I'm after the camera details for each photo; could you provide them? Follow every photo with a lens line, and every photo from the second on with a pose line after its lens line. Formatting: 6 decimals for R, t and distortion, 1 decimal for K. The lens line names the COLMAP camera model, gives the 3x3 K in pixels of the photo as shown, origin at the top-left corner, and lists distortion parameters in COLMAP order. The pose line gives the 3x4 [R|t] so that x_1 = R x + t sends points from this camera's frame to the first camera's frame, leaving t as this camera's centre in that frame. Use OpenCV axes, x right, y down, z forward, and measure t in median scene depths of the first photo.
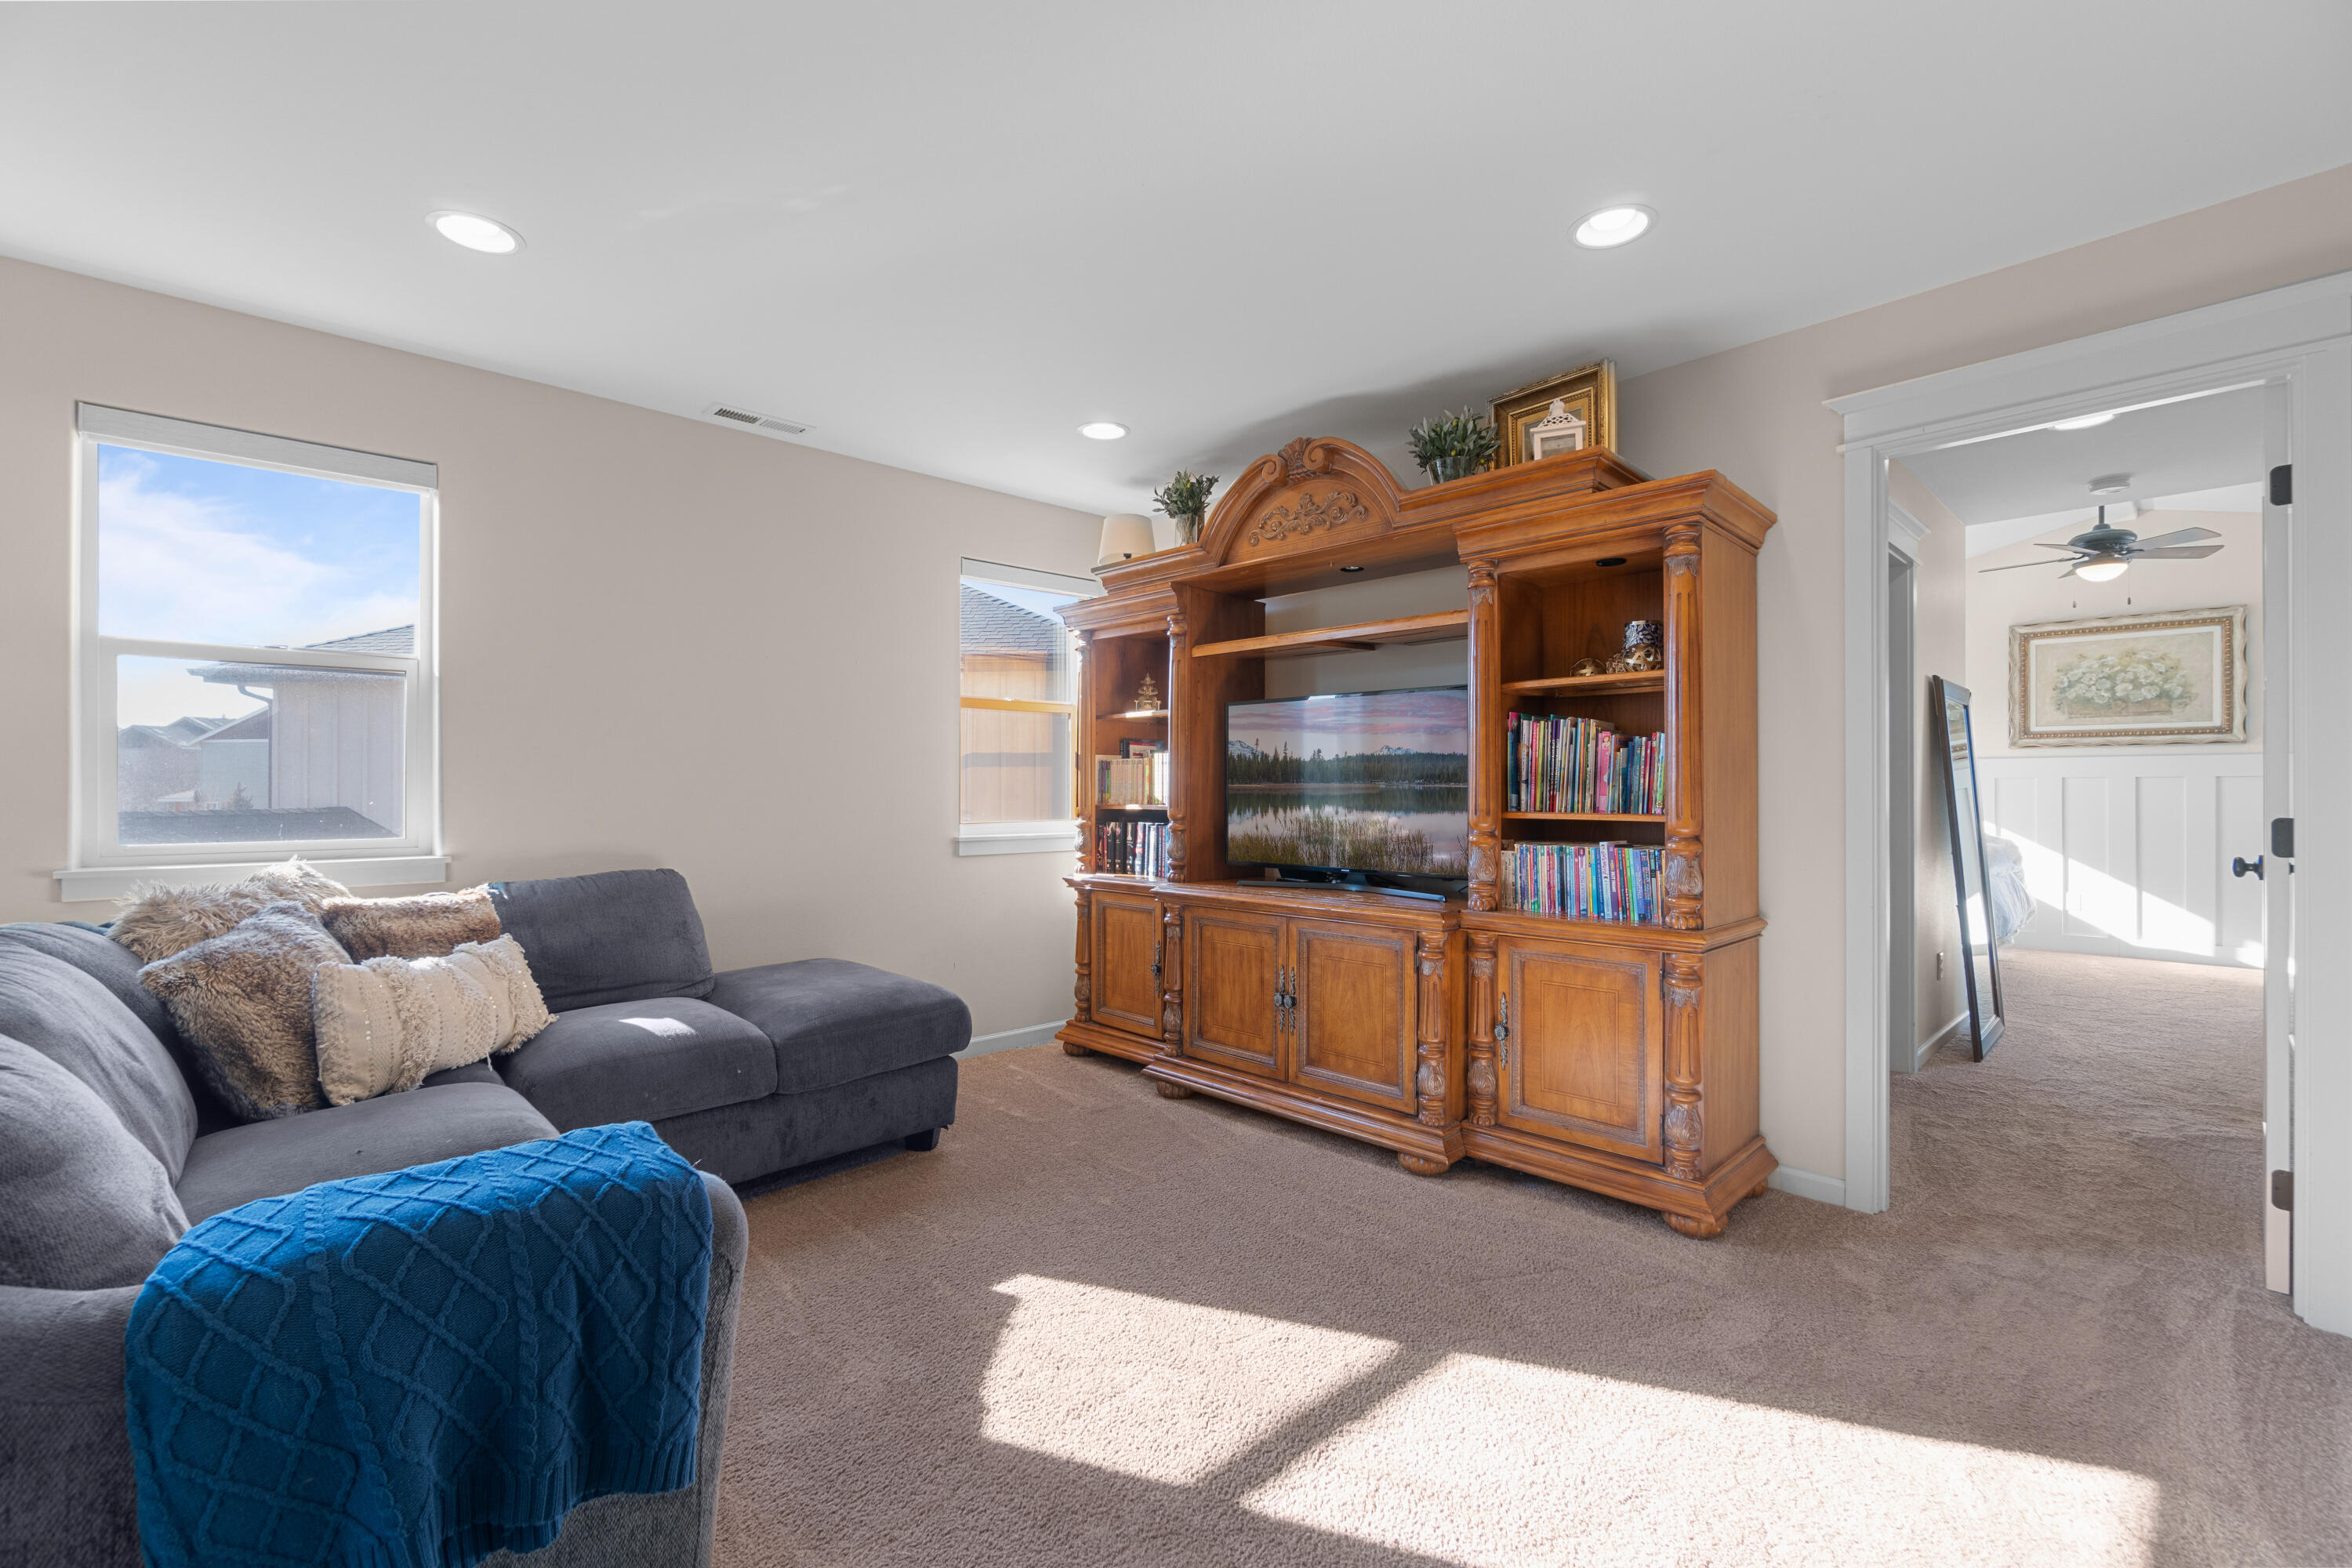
lens RADIAL K [[1005.4, 0, 1183.5], [0, 1005.4, 786.0], [0, 0, 1]] dist [-0.000959, 0.000047]
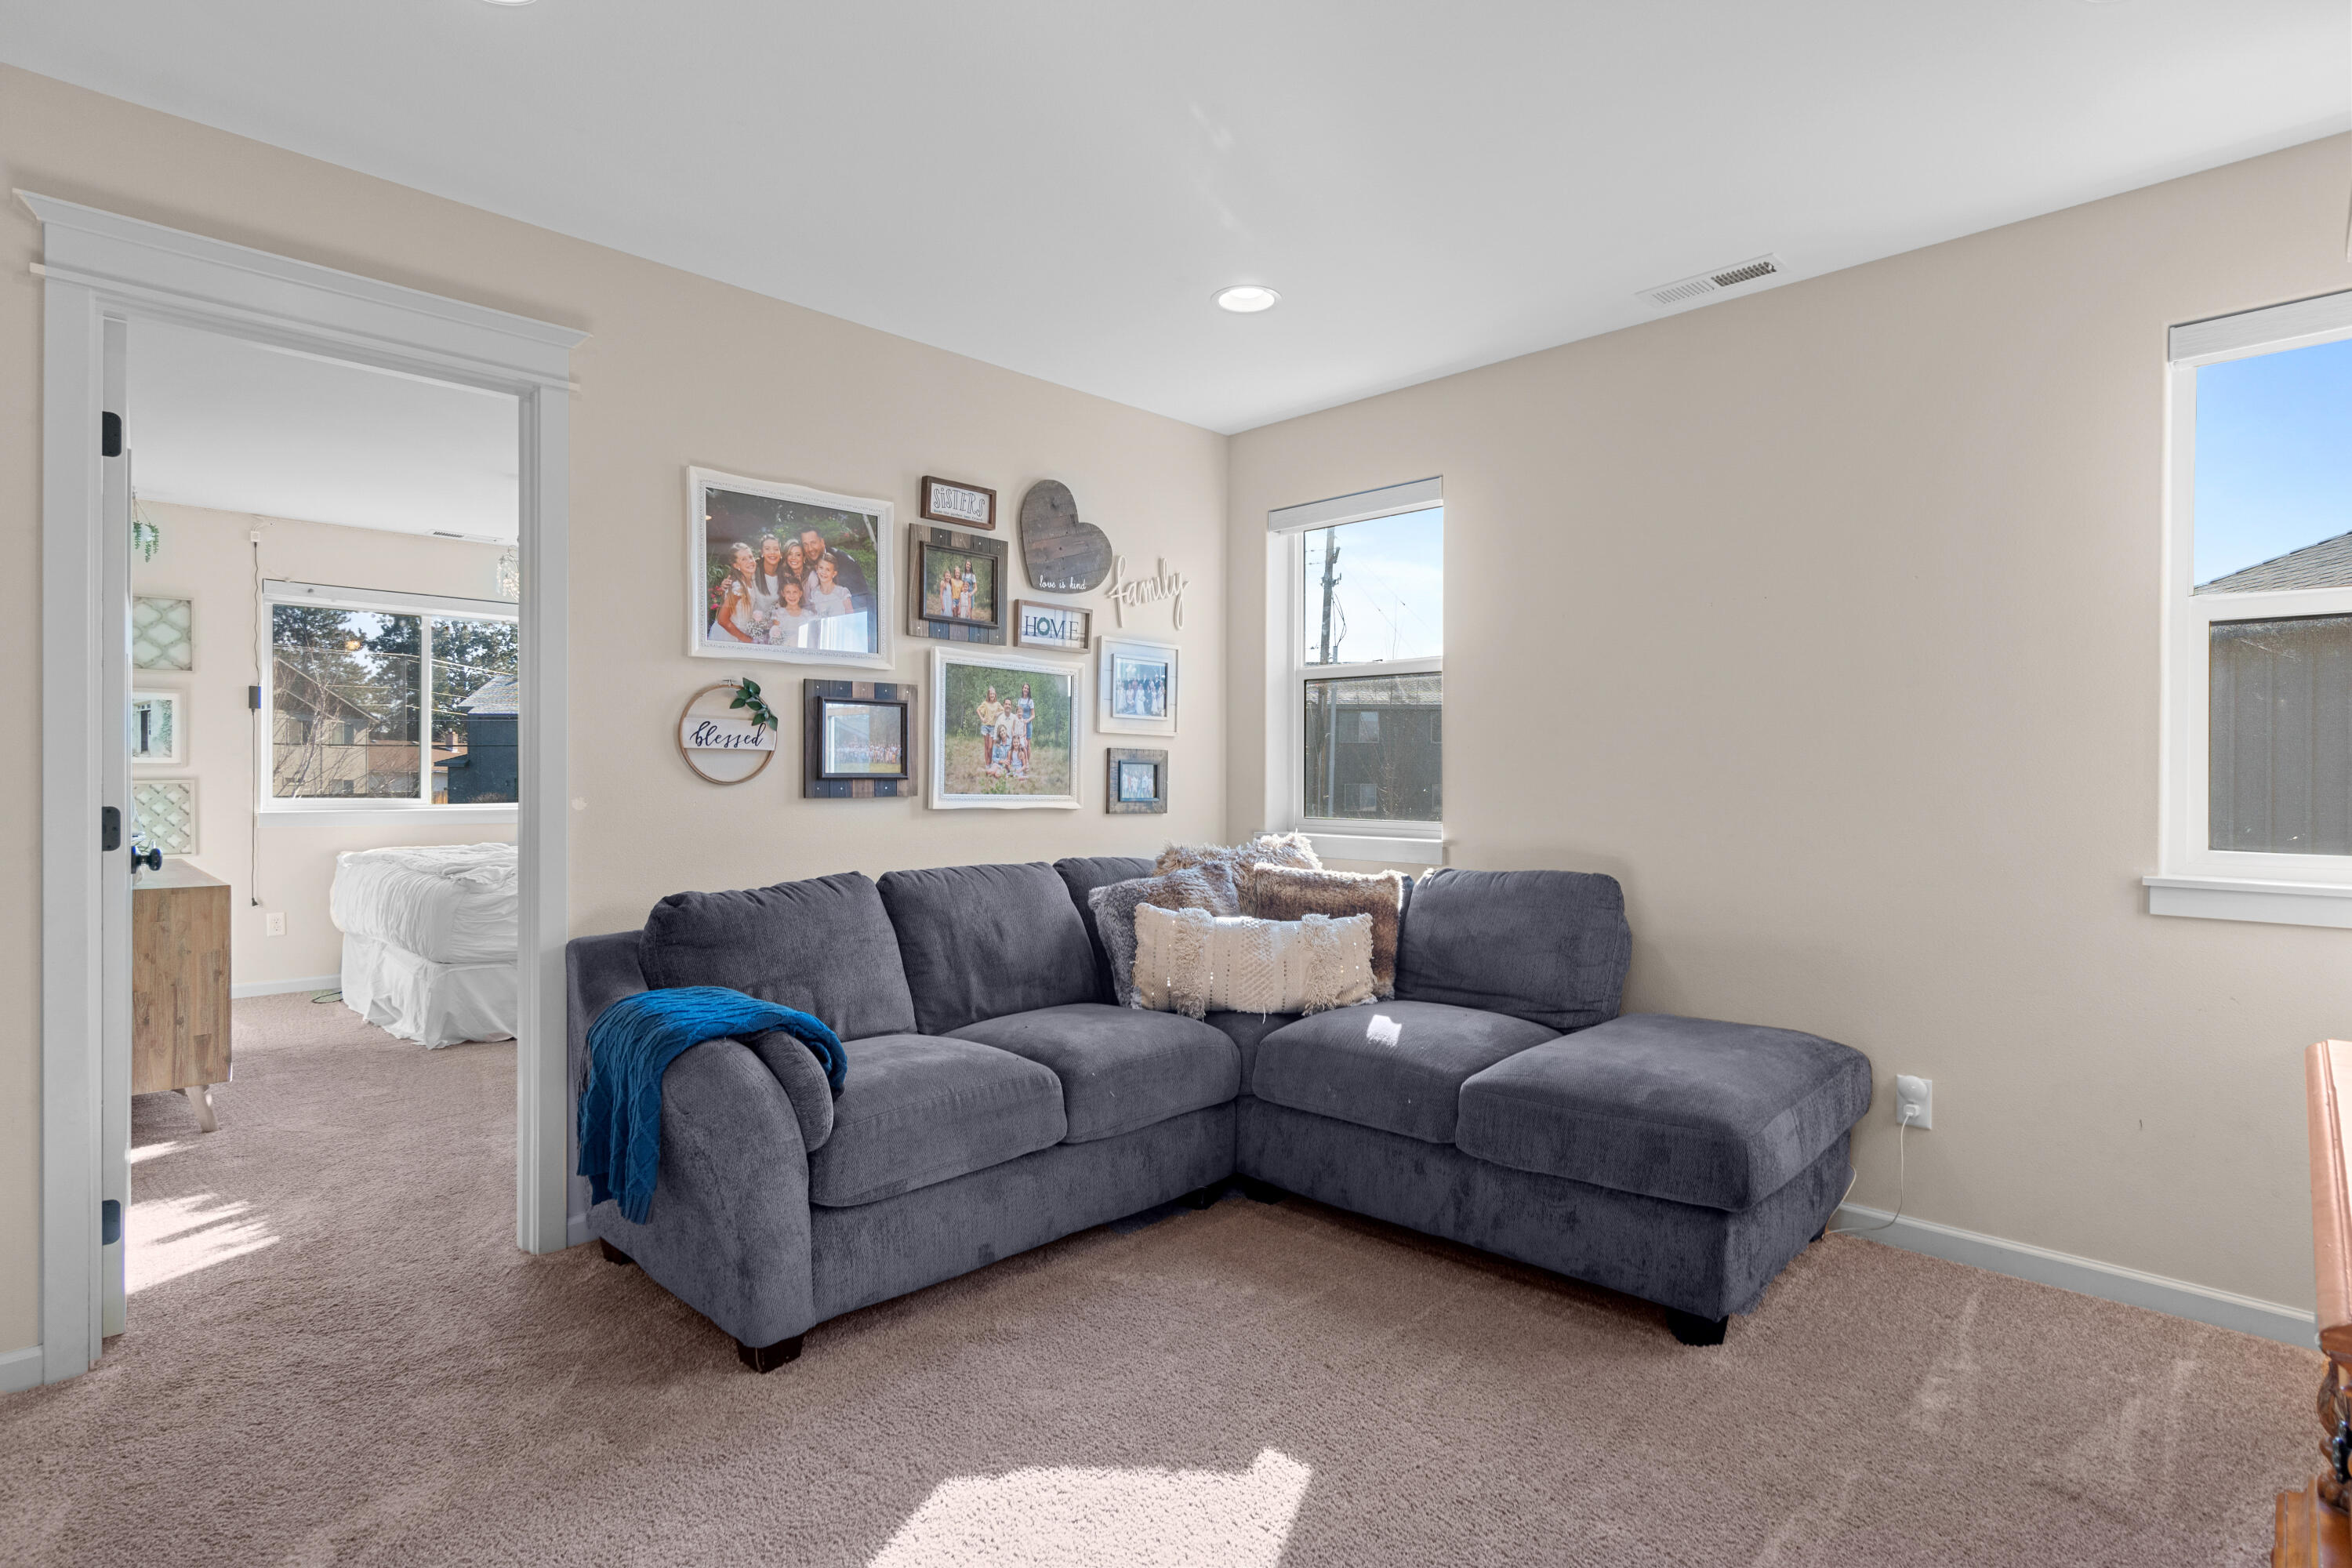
lens RADIAL K [[1179.0, 0, 1170.6], [0, 1179.0, 784.8], [0, 0, 1]] dist [0.000100, -0.000692]
pose [[0.020348, 0.015174, -0.999678, 0.483135], [-0.000827, 0.999885, 0.015161, -0.006574], [0.999793, 0.000519, 0.020358, 0.645318]]
